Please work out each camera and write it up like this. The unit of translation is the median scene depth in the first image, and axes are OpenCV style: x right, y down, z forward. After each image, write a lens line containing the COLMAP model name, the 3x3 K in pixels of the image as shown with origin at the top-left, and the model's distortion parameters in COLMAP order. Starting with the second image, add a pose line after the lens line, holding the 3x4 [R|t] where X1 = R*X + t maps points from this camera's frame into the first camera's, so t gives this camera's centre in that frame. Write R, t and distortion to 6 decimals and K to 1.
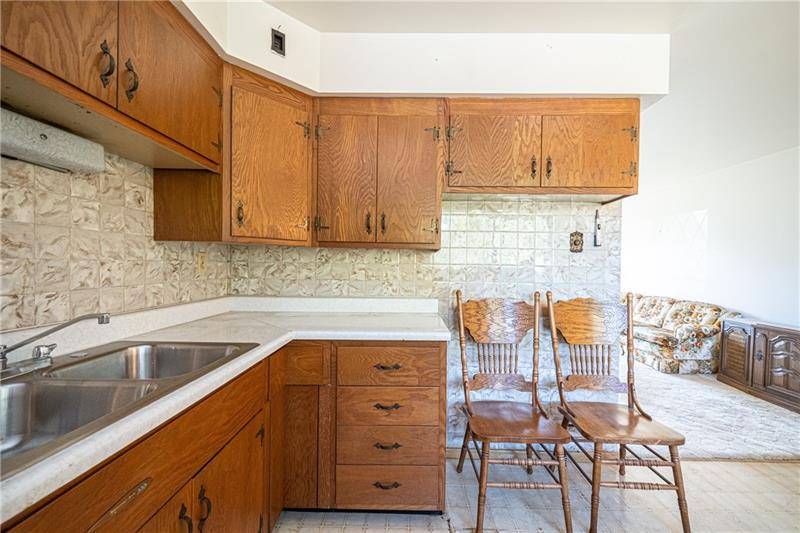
lens RADIAL K [[326.1, 0, 402.1], [0, 326.1, 268.8], [0, 0, 1]] dist [0.002647, -0.000330]
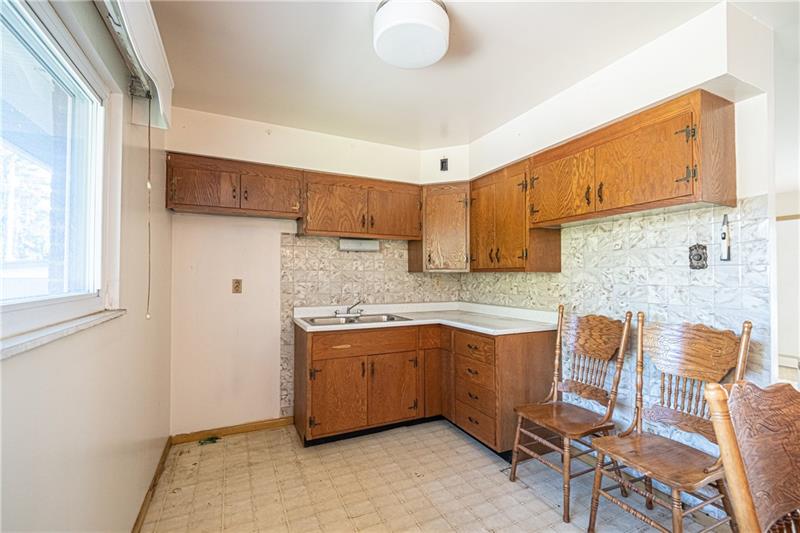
lens RADIAL K [[348.3, 0, 400.0], [0, 348.3, 266.5], [0, 0, 1]] dist [-0.034217, -0.000316]
pose [[0.433448, -0.038405, -0.900360, 1.072239], [-0.003214, 0.999019, -0.044161, -0.017278], [0.901173, 0.022036, 0.432899, -0.065405]]
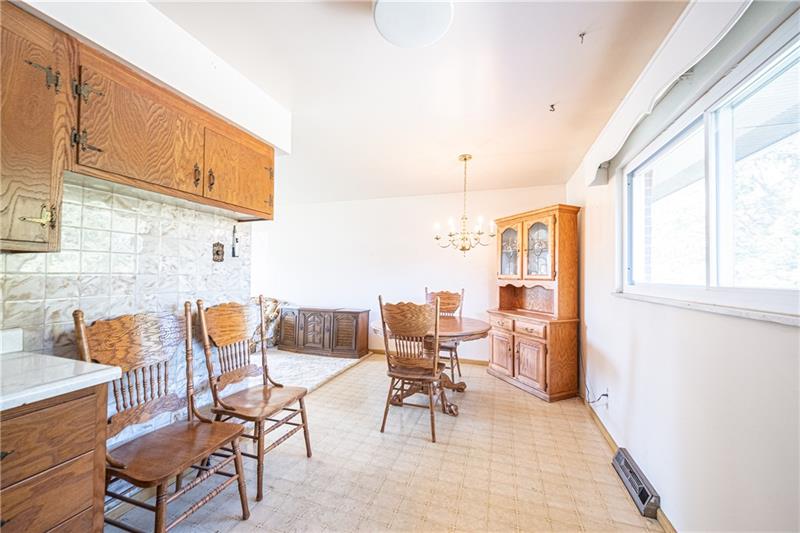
lens RADIAL K [[293.0, 0, 402.1], [0, 293.0, 268.5], [0, 0, 1]] dist [-0.000417, 0.000010]
pose [[0.303311, 0.008266, 0.952856, -0.229383], [0.002149, 0.999954, -0.009359, -0.018458], [-0.952889, 0.004886, 0.303279, 0.130255]]
